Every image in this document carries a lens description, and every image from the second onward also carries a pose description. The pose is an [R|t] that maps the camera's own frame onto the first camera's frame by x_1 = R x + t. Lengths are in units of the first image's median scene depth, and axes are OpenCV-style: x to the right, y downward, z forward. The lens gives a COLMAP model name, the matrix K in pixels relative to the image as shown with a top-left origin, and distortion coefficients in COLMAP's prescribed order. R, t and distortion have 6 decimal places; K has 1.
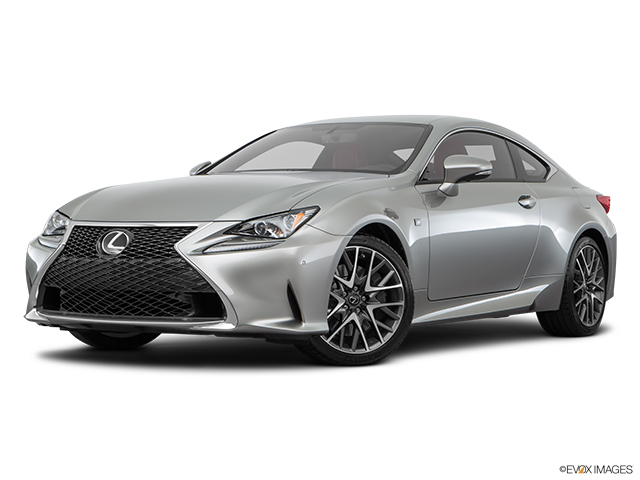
lens RADIAL K [[1283.6, 0, 320.0], [0, 1283.6, 240.0], [0, 0, 1]] dist [0.272842, -0.035328]
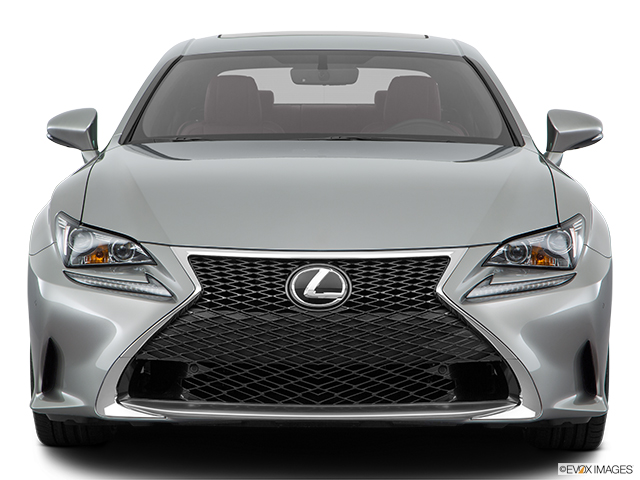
lens RADIAL K [[1898.5, 0, 320.0], [0, 1898.5, 240.0], [0, 0, 1]] dist [0.691649, 0.104946]
pose [[0.853367, -0.048364, 0.519062, -0.601388], [0.010652, 0.997097, 0.075393, -0.084902], [-0.521202, -0.058809, 0.851405, 0.224757]]
